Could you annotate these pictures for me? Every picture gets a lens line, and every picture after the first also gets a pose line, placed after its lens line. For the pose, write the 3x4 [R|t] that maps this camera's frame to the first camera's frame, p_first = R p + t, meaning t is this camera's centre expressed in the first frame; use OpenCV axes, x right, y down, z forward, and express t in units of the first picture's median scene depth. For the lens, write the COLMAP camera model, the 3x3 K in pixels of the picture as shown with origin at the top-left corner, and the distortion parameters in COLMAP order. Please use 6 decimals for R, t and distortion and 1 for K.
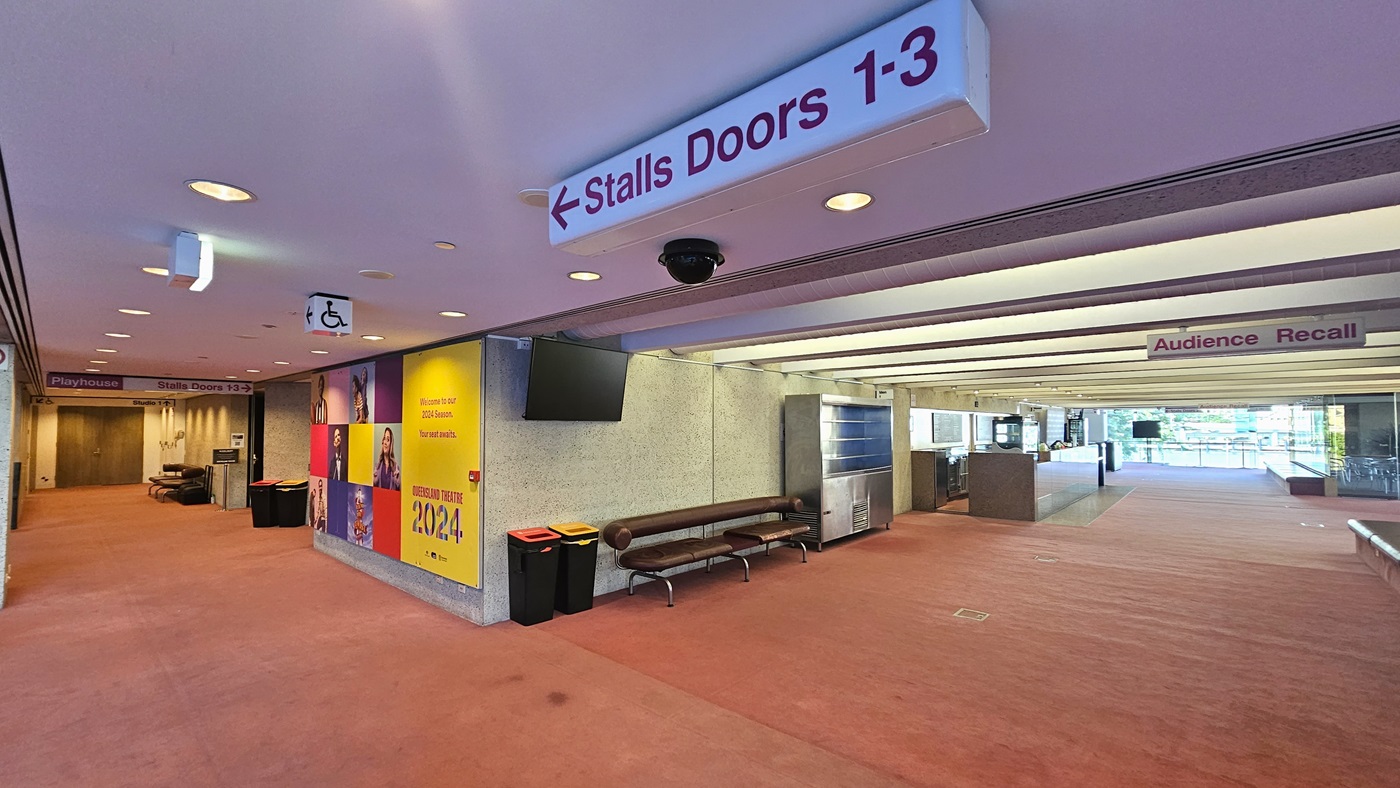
lens RADIAL K [[573.0, 0, 699.6], [0, 573.0, 402.5], [0, 0, 1]] dist [-0.001965, -0.000029]
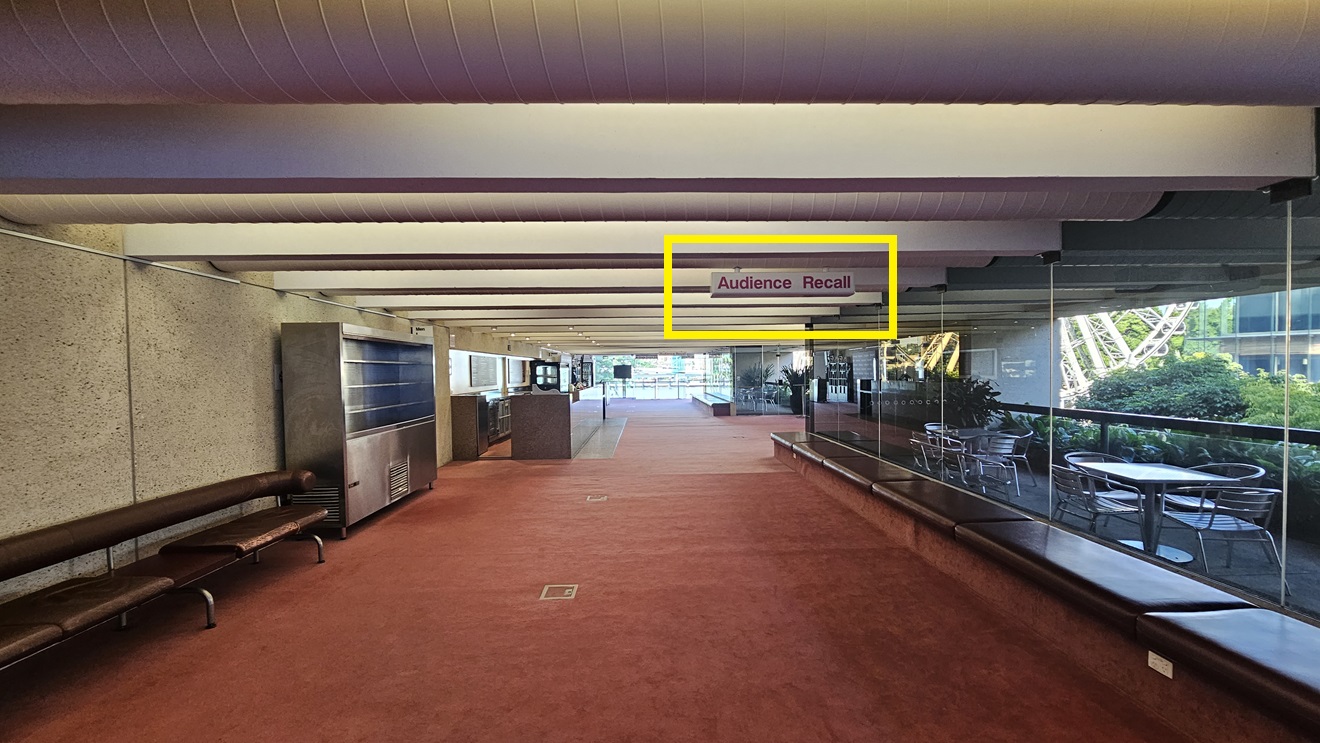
lens RADIAL K [[540.2, 0, 657.1], [0, 540.2, 391.7], [0, 0, 1]] dist [-0.001965, -0.000029]
pose [[0.730695, -0.034805, 0.681816, 0.037786], [-0.018207, 0.997351, 0.070424, 0.016686], [-0.682461, -0.063872, 0.728126, 0.234844]]
